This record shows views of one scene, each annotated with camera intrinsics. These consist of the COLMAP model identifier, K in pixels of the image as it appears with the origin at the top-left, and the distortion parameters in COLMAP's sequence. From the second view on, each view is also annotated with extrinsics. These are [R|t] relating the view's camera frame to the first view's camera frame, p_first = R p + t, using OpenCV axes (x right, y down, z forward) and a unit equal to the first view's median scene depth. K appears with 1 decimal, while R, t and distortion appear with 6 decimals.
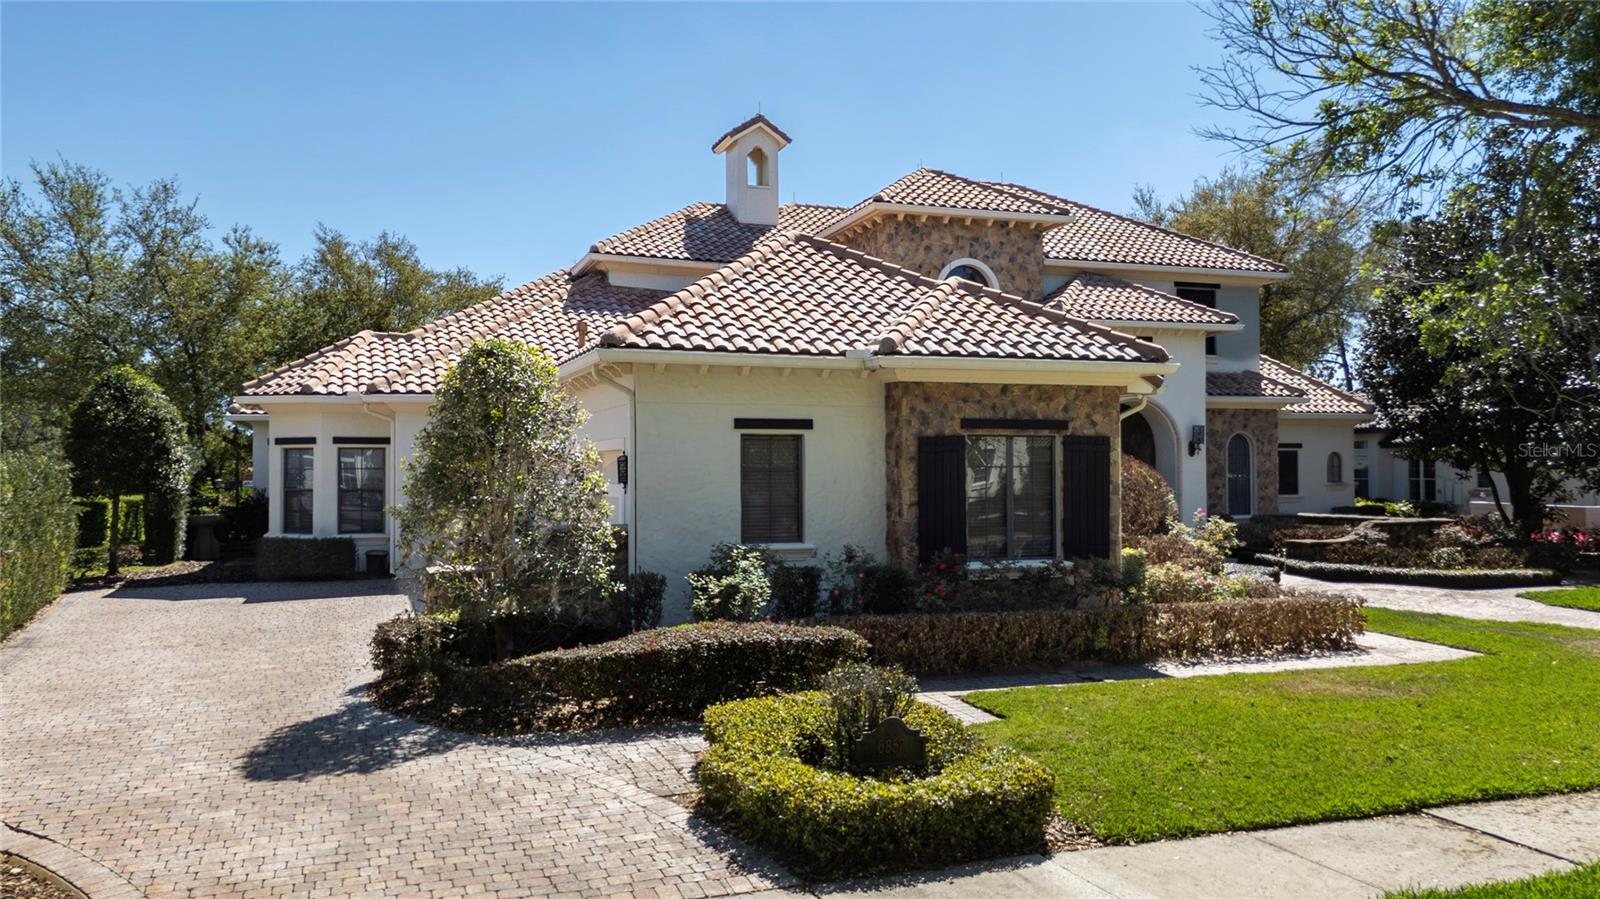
lens RADIAL K [[1234.9, 0, 804.9], [0, 1234.9, 461.3], [0, 0, 1]] dist [0.093208, -0.040275]
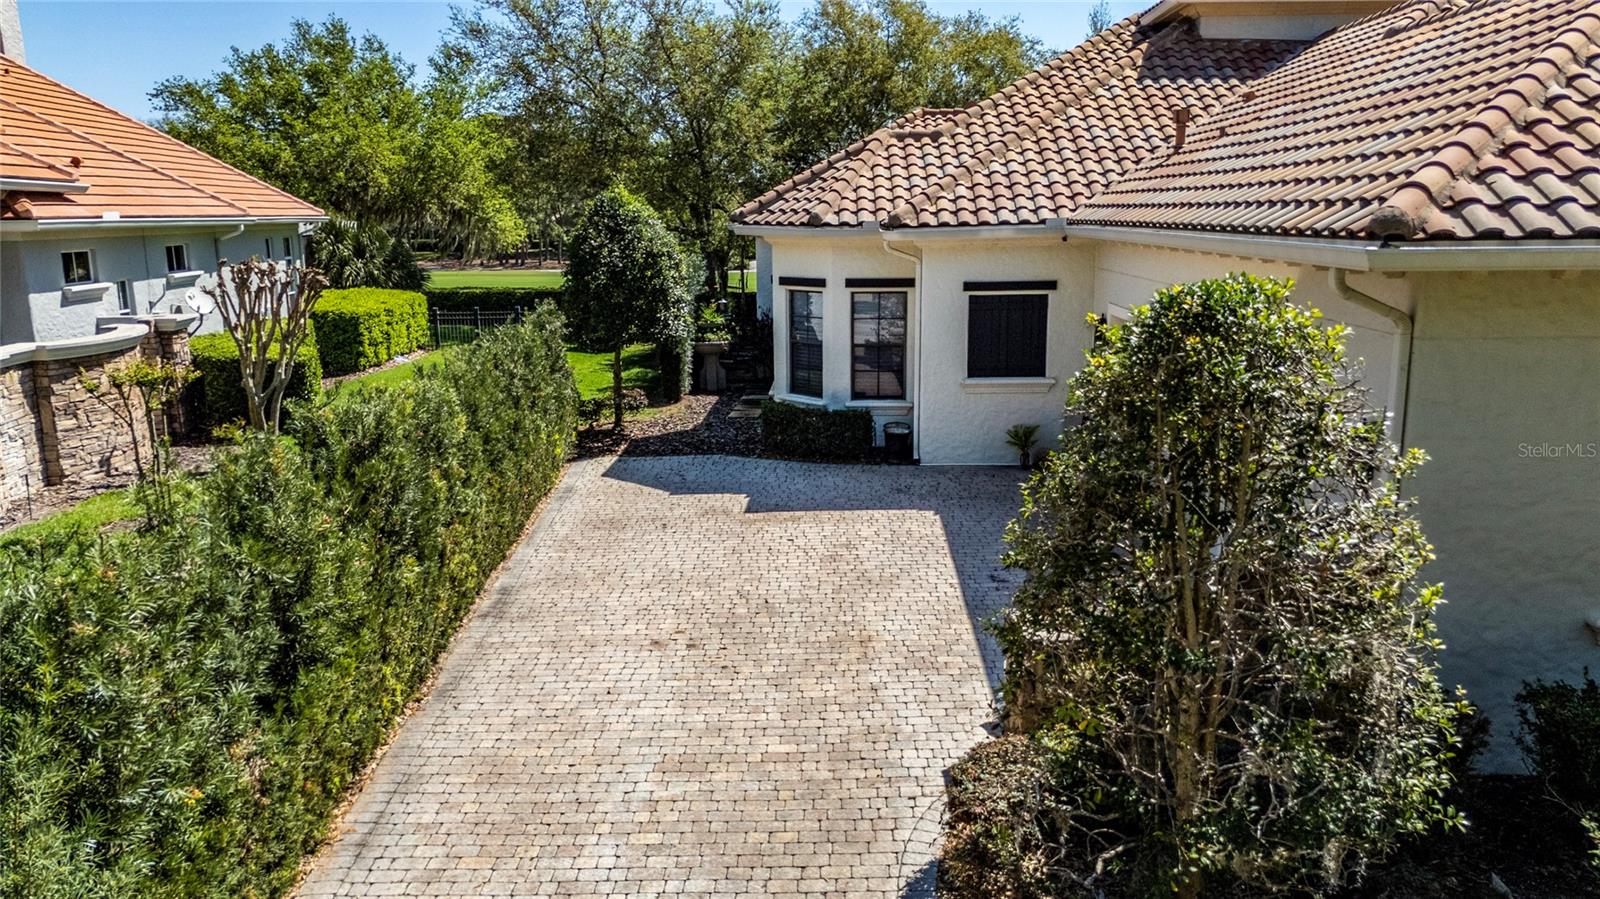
lens RADIAL K [[1234.9, 0, 810.0], [0, 1234.9, 463.7], [0, 0, 1]] dist [0.093208, -0.040275]
pose [[0.930823, 0.066765, -0.359321, -0.105389], [0.009671, 0.978328, 0.206834, -0.063109], [0.365343, -0.196001, 0.910005, 0.248173]]
